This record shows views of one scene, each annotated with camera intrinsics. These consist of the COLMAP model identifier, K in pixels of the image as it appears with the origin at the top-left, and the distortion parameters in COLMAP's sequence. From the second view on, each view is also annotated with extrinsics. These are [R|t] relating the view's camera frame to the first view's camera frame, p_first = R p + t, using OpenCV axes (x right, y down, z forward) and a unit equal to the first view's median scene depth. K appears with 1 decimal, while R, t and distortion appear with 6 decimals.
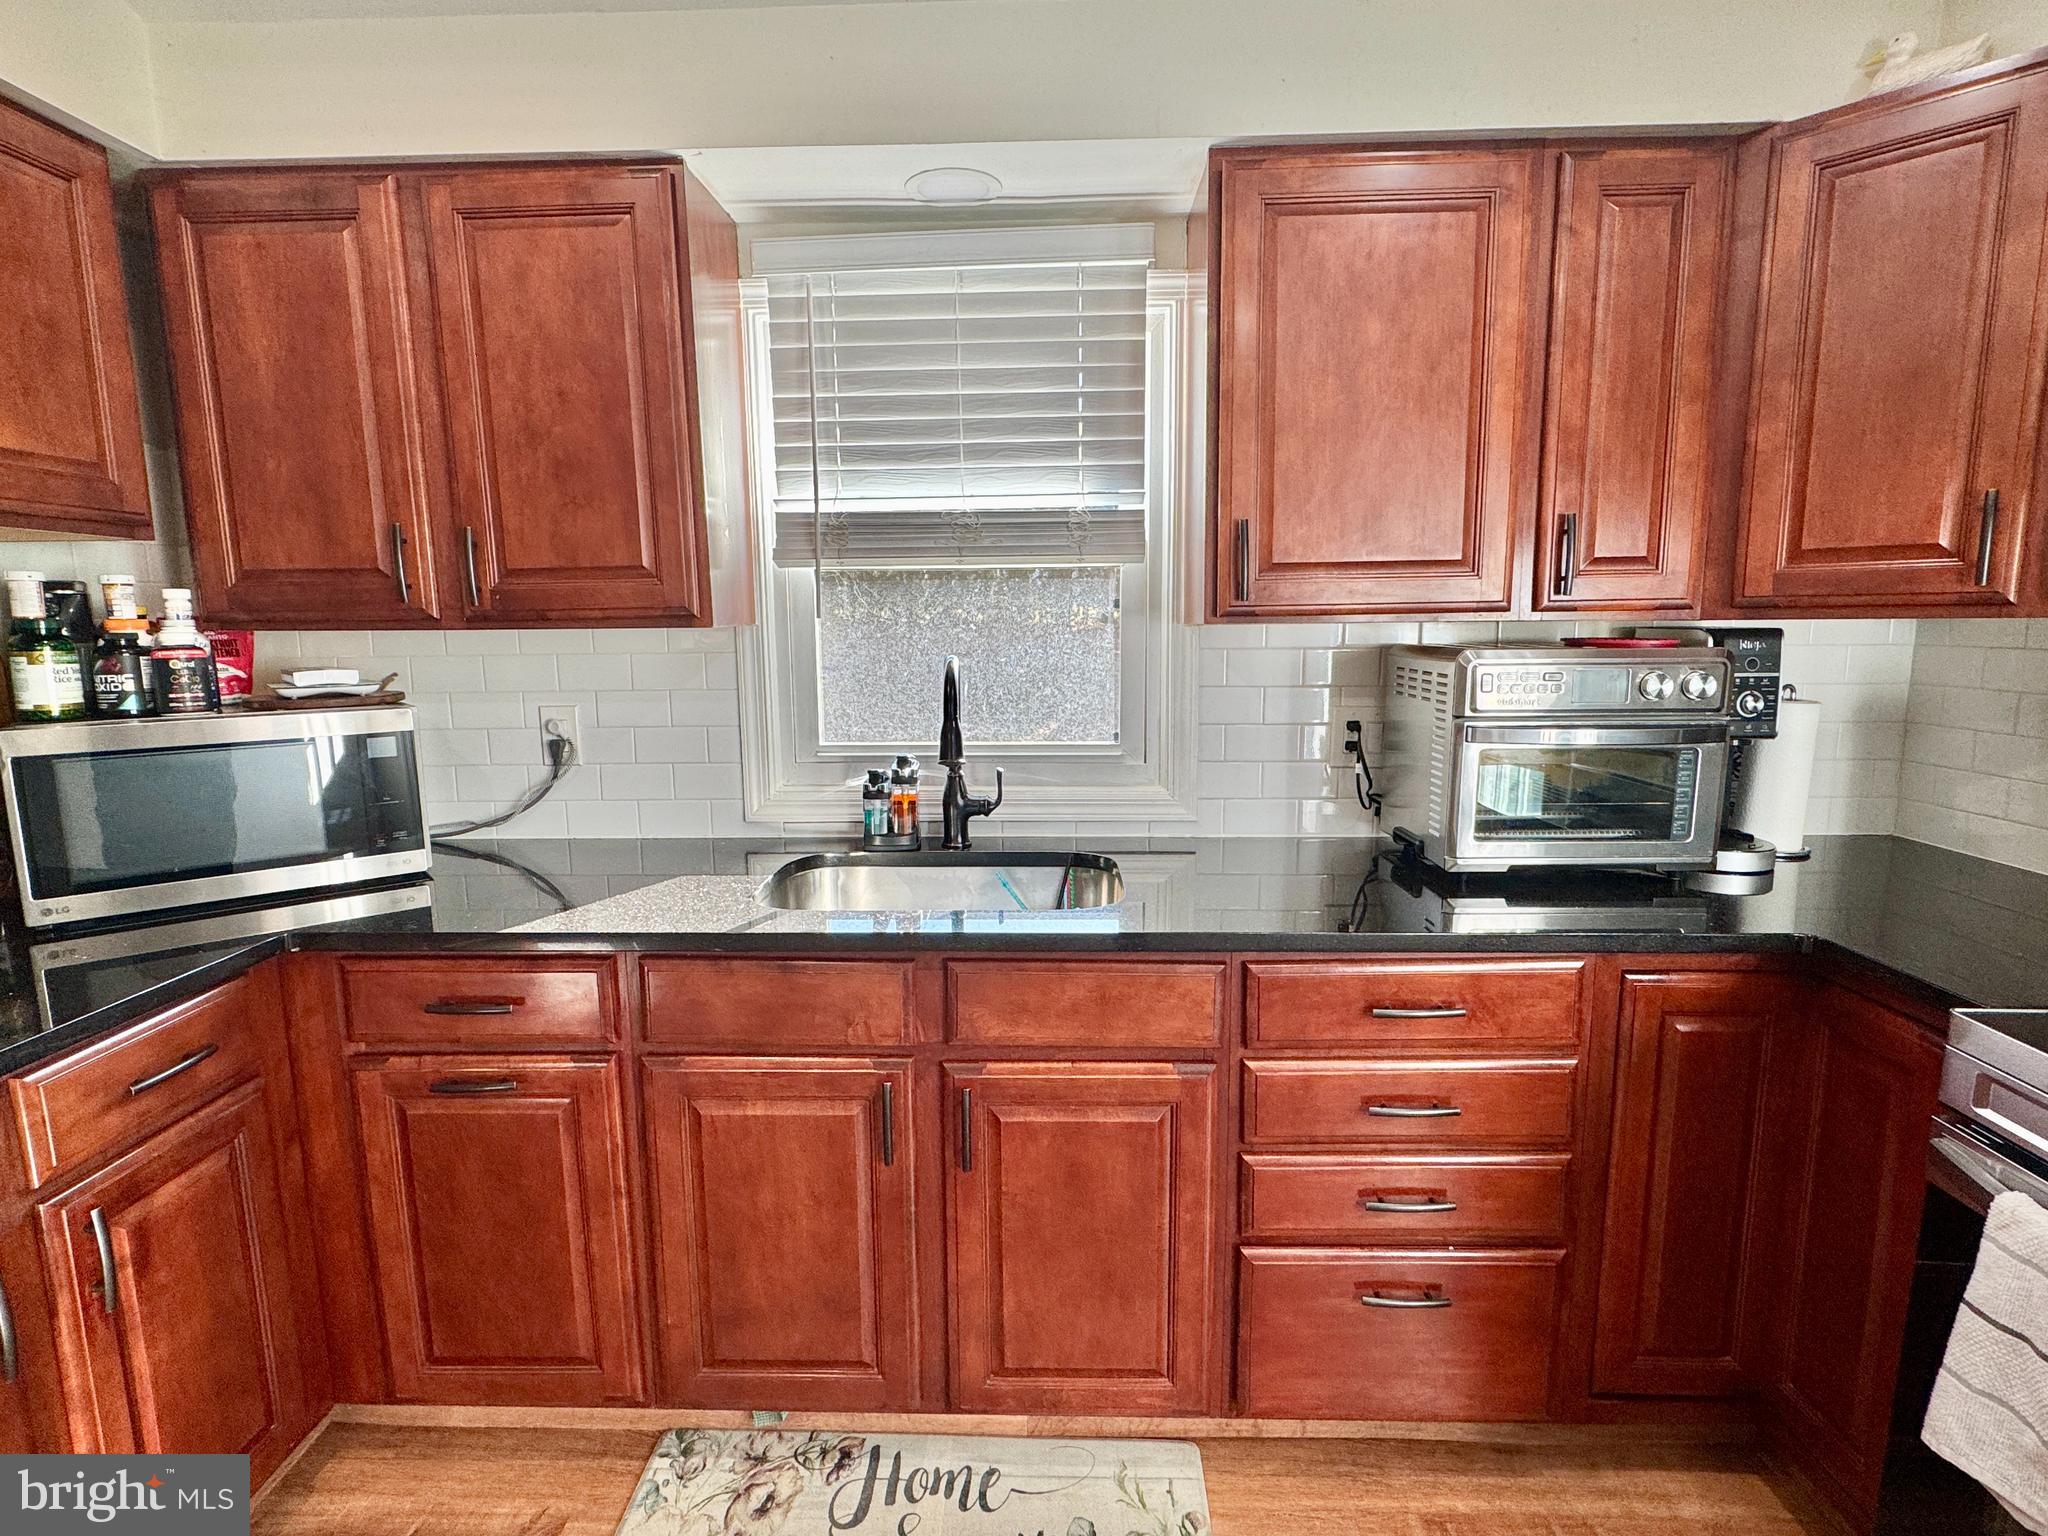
lens RADIAL K [[1018.9, 0, 1020.0], [0, 1018.9, 764.7], [0, 0, 1]] dist [-0.005645, 0.000925]
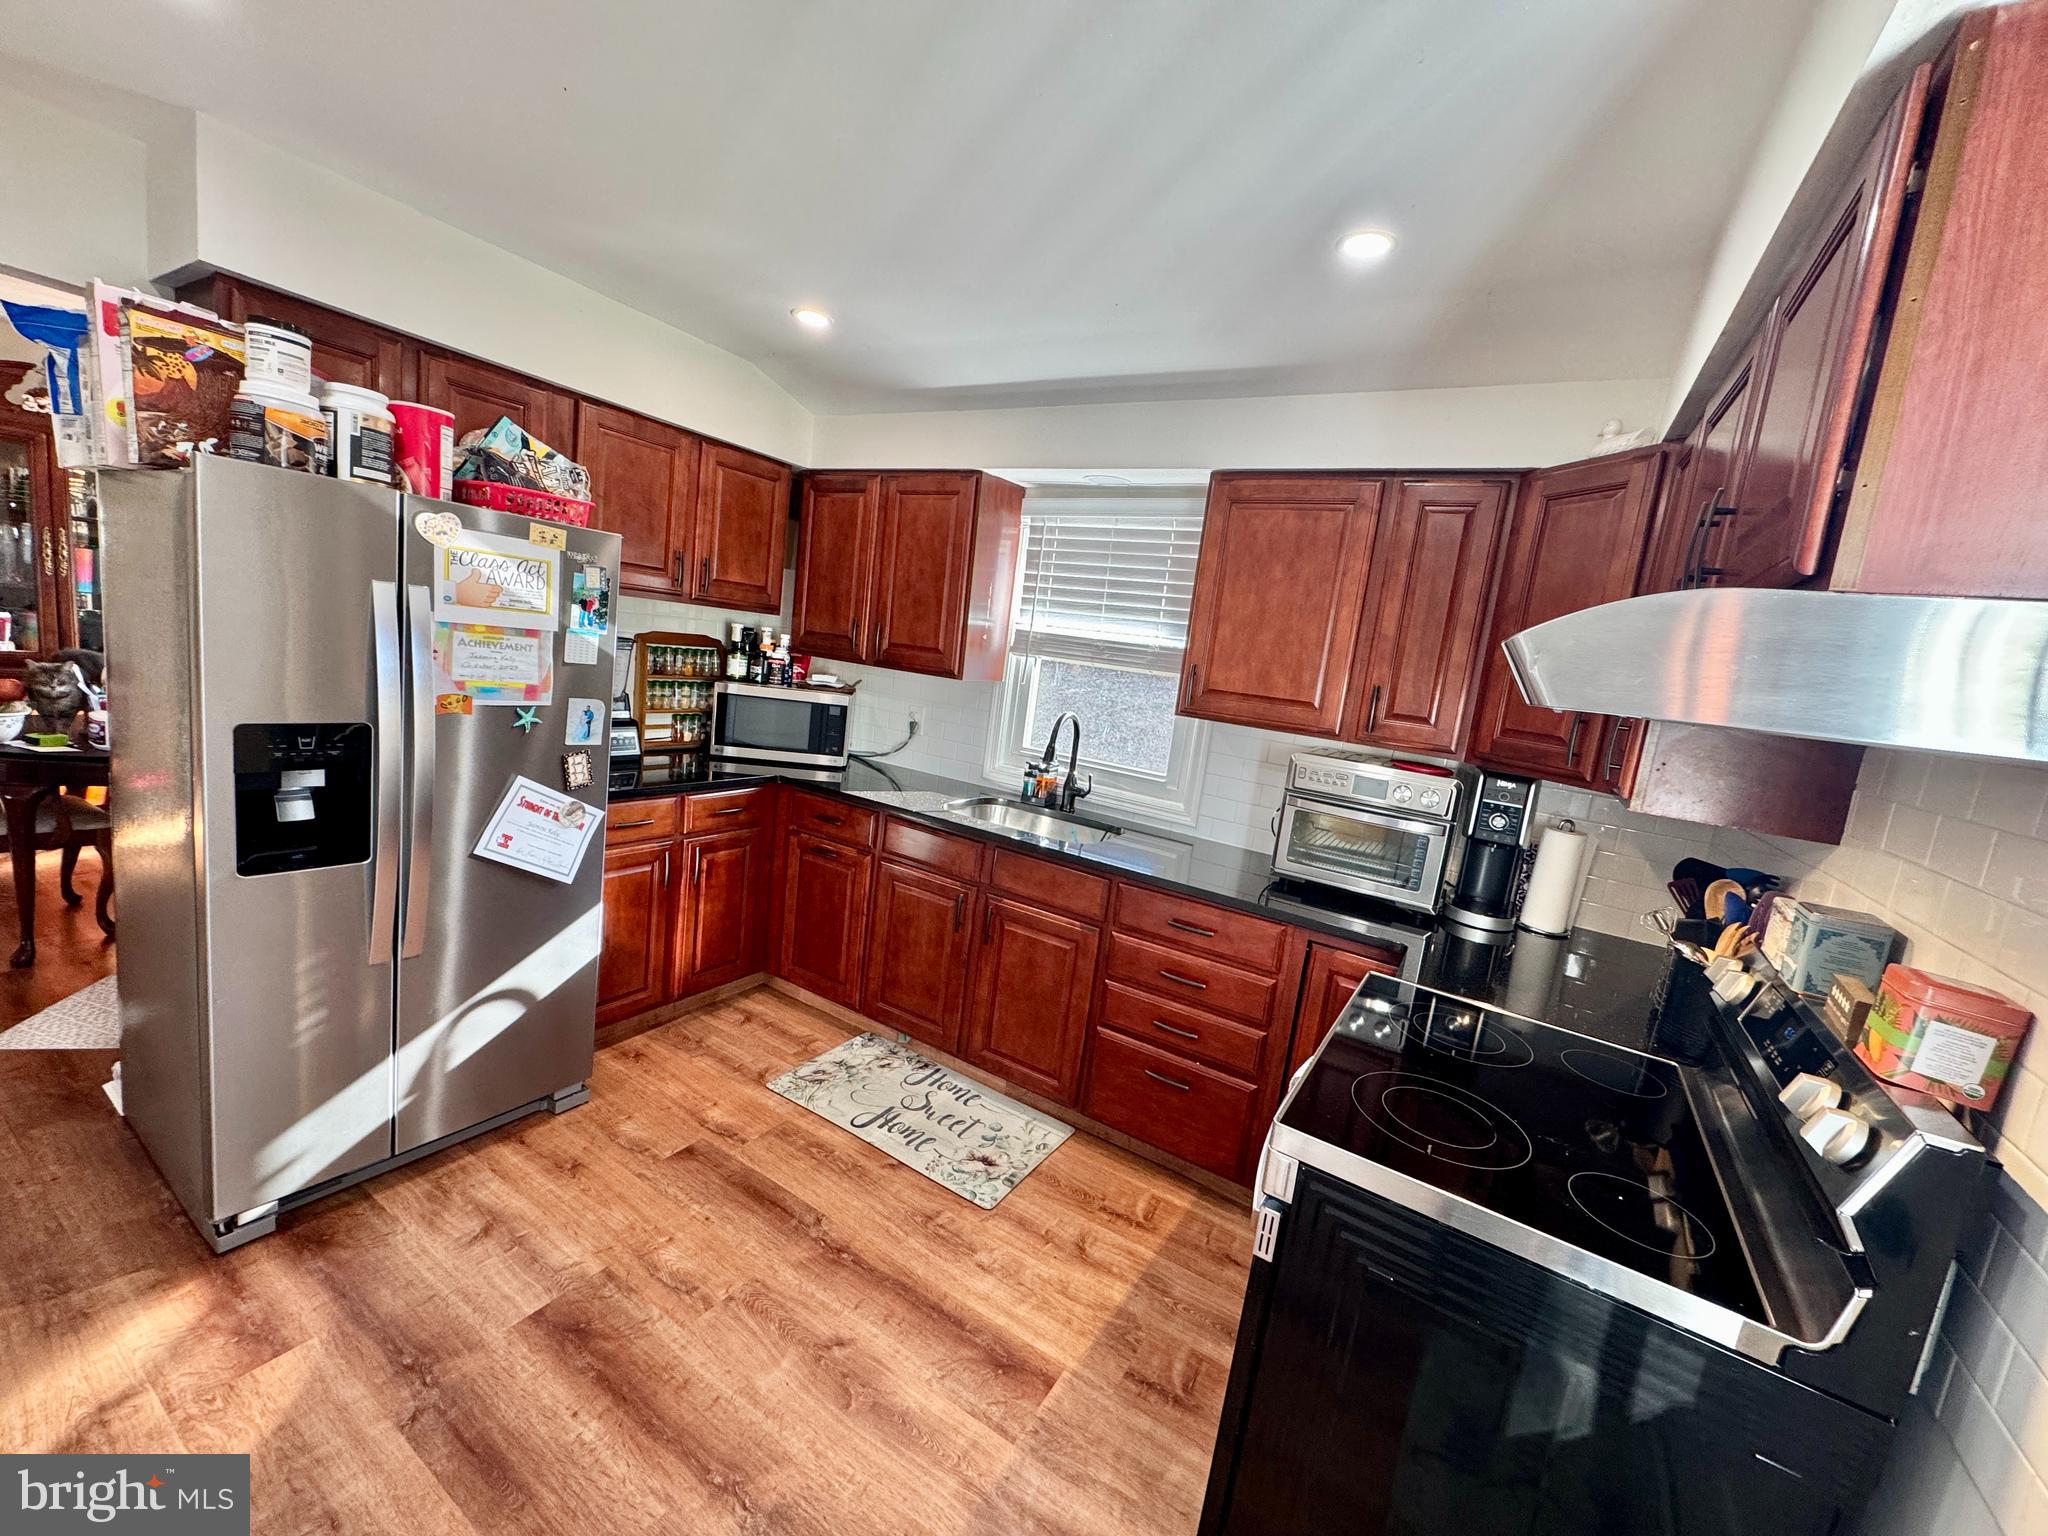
lens RADIAL K [[822.4, 0, 1025.1], [0, 822.4, 763.2], [0, 0, 1]] dist [-0.003478, 0.000178]
pose [[0.858906, 0.187495, -0.476577, 0.714648], [-0.200124, 0.979460, 0.024668, -0.035331], [0.471414, 0.074187, 0.878786, -0.479227]]
